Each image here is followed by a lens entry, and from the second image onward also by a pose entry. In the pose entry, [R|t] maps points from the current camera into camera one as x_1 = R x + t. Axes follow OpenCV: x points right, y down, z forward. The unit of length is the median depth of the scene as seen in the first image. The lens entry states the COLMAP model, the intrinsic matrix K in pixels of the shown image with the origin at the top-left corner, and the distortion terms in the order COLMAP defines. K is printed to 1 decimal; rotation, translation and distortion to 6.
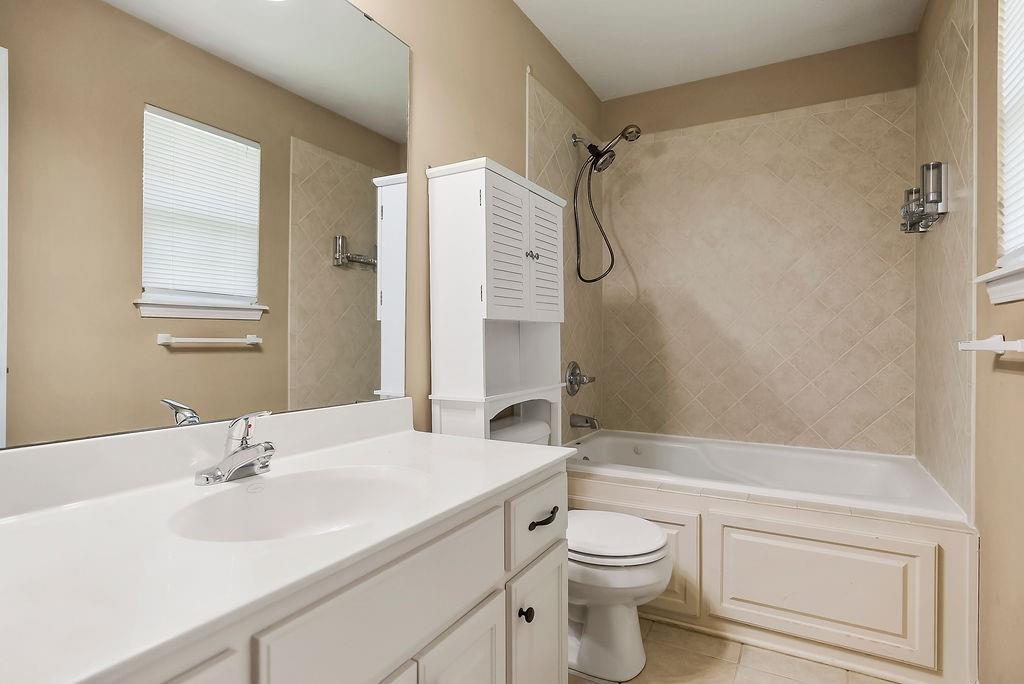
lens RADIAL K [[535.6, 0, 514.0], [0, 535.6, 352.7], [0, 0, 1]] dist [-0.039861, 0.025968]
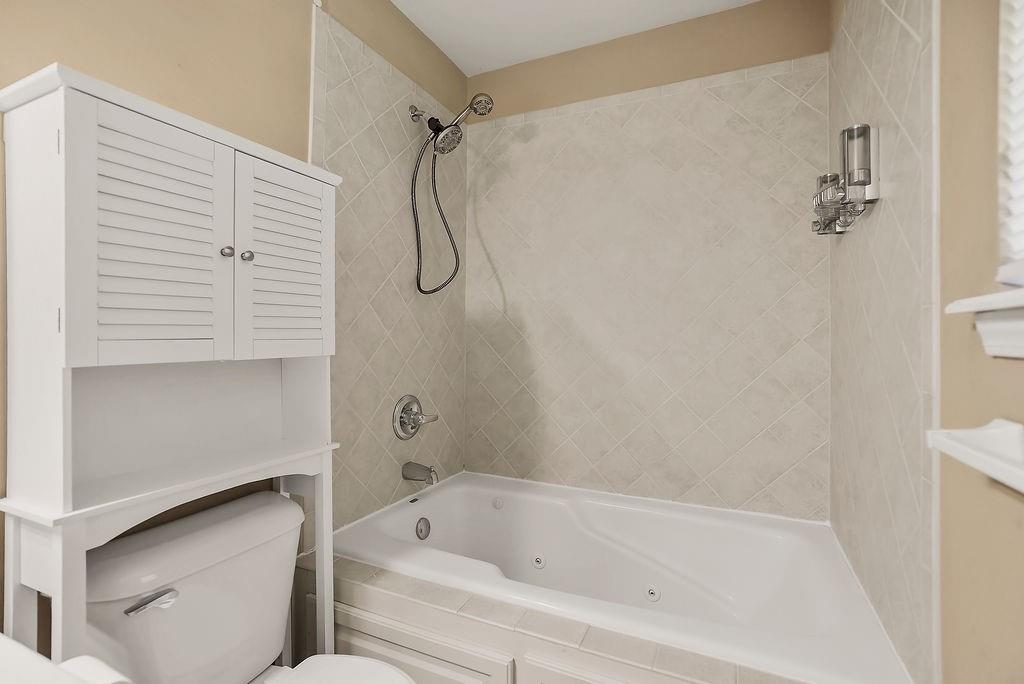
lens RADIAL K [[479.8, 0, 510.2], [0, 479.8, 346.5], [0, 0, 1]] dist [-0.051711, 0.028476]
pose [[0.997771, 0.004298, 0.066598, 0.233121], [-0.003625, 0.999941, -0.010219, -0.052528], [-0.066638, 0.009955, 0.997728, 0.324475]]
